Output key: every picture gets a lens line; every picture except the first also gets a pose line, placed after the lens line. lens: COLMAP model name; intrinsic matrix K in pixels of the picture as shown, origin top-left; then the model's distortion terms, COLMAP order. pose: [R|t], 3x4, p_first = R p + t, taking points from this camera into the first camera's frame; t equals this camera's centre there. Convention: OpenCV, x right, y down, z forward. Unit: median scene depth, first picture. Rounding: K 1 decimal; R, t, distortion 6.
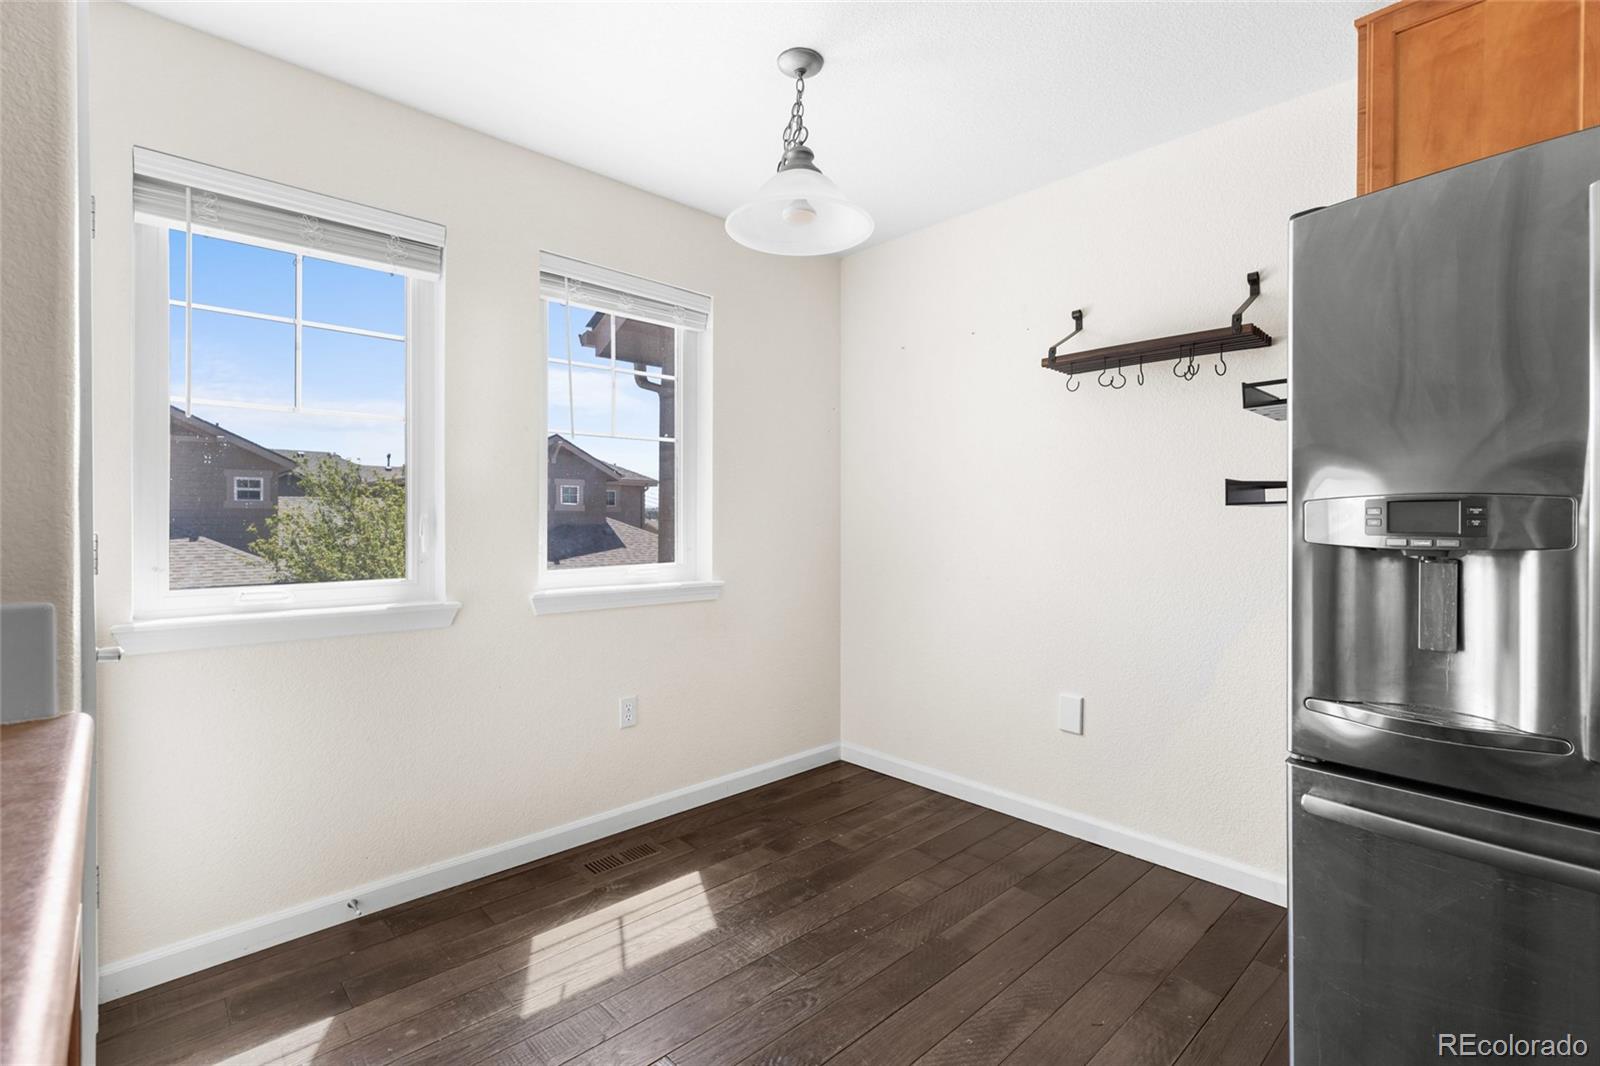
lens RADIAL K [[735.4, 0, 802.5], [0, 735.4, 524.6], [0, 0, 1]] dist [0.001537, -0.000062]
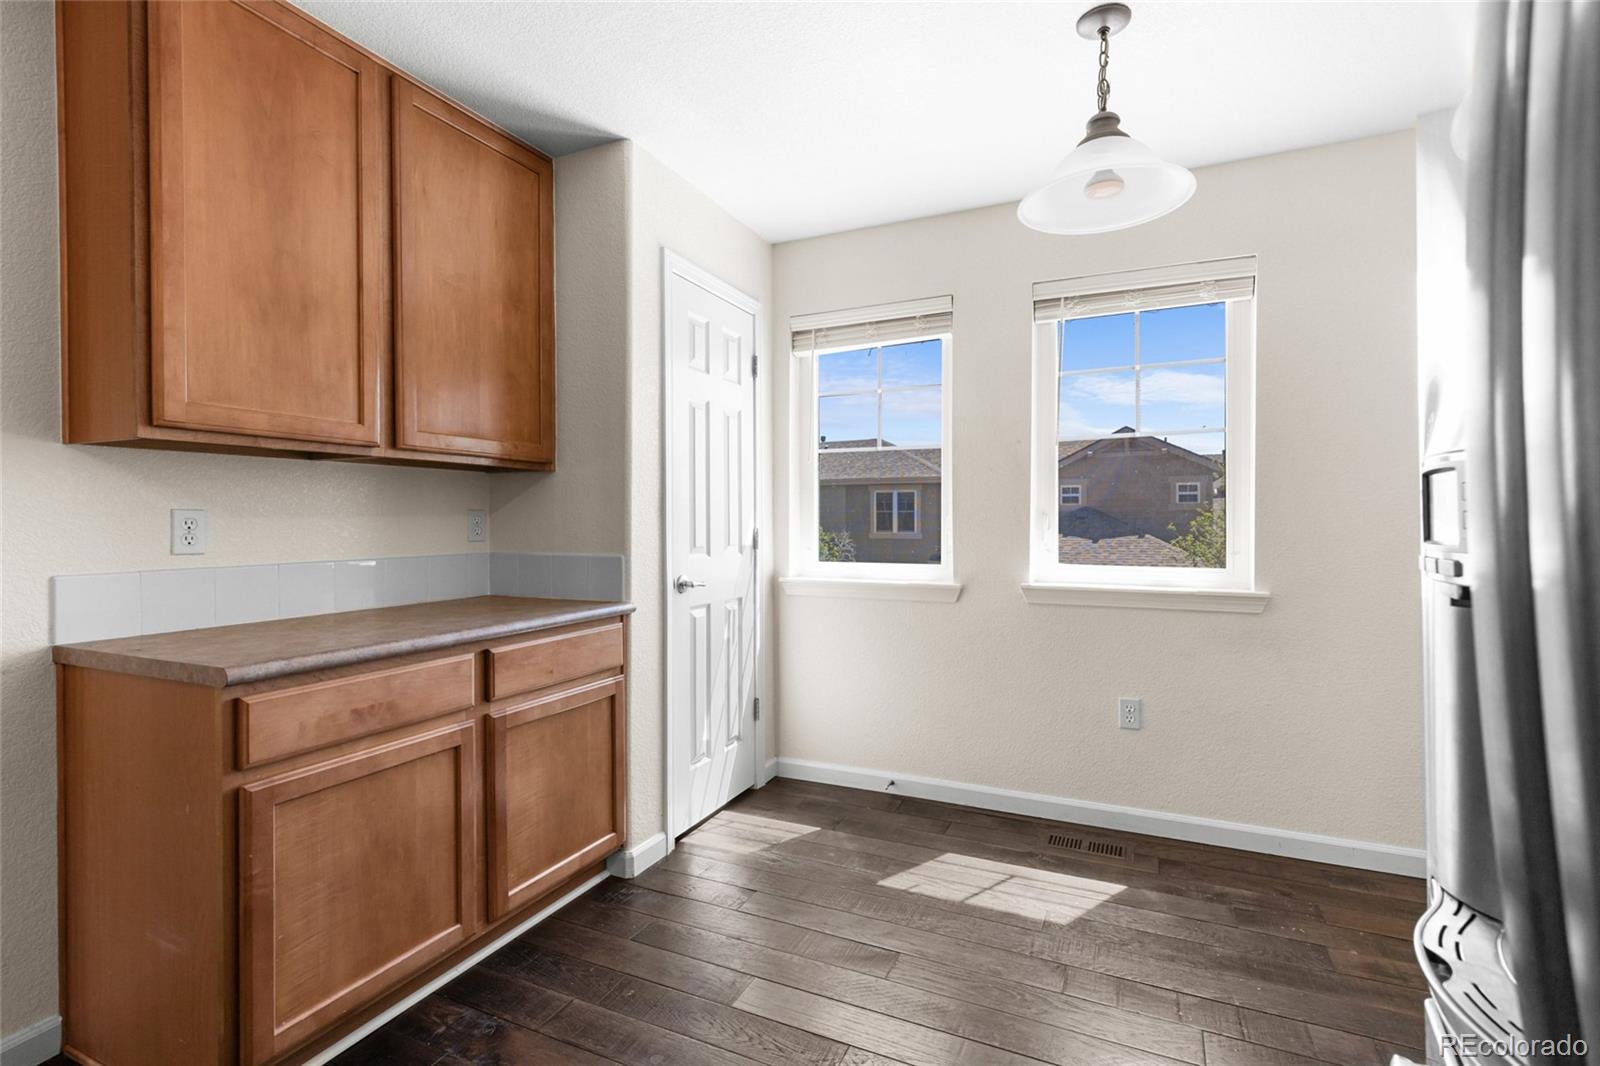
lens RADIAL K [[735.4, 0, 802.5], [0, 735.4, 524.6], [0, 0, 1]] dist [0.001537, -0.000062]
pose [[0.371064, 0.001906, -0.928605, 0.622620], [-0.001888, 0.999997, 0.001298, 0.000566], [0.928605, 0.001272, 0.371067, 0.268496]]
